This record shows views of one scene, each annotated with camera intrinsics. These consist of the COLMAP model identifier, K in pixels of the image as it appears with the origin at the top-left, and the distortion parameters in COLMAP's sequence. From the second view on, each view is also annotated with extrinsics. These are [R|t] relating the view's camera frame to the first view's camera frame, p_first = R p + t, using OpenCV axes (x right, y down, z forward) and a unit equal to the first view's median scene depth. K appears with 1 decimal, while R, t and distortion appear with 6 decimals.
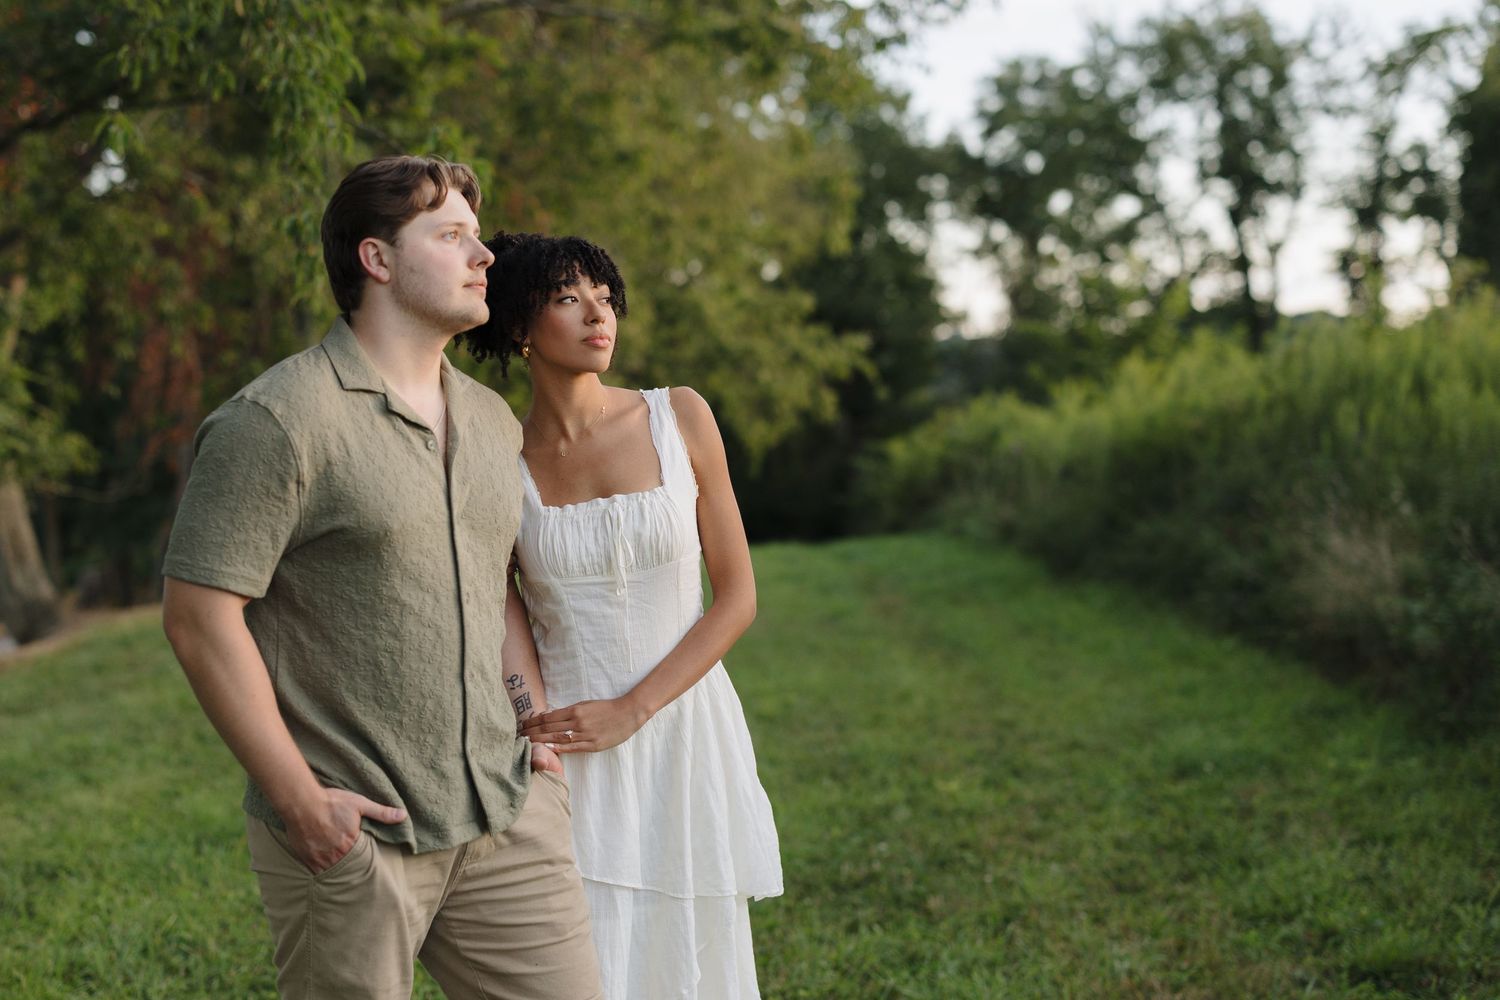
lens RADIAL K [[2186.1, 0, 750.0], [0, 2186.1, 500.0], [0, 0, 1]] dist [-0.357787, -0.098304]
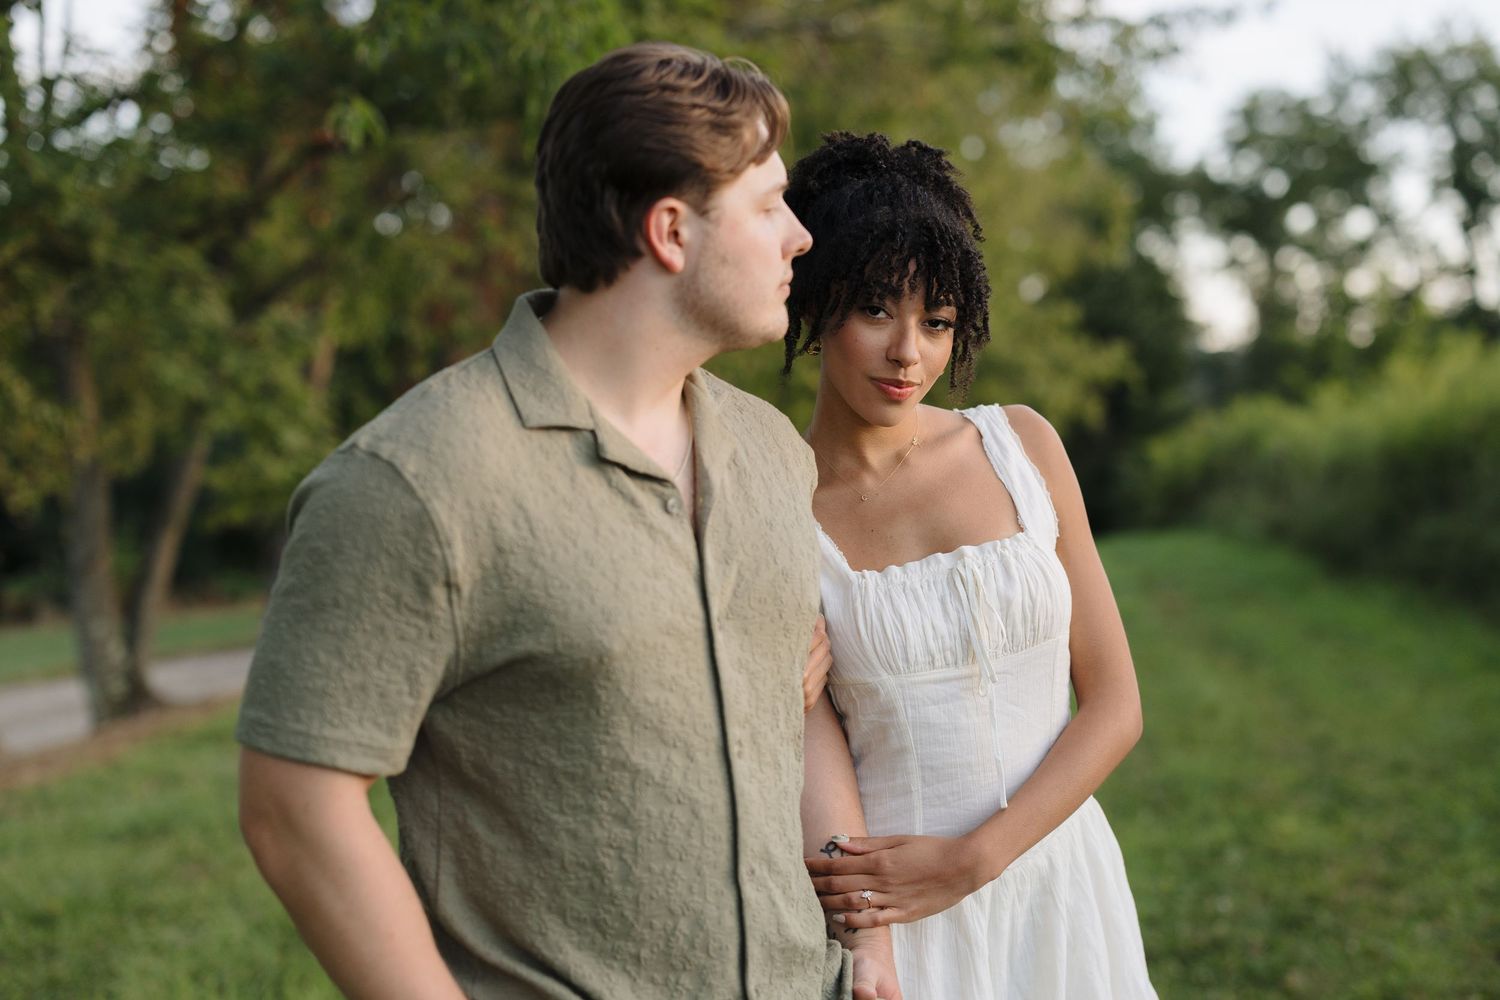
lens RADIAL K [[2186.1, 0, 750.0], [0, 2186.1, 500.0], [0, 0, 1]] dist [-0.357787, -0.098304]
pose [[0.990367, -0.035455, -0.133850, -0.010928], [0.034289, 0.999351, -0.011003, -0.005529], [0.134153, 0.006308, 0.990941, 0.101302]]
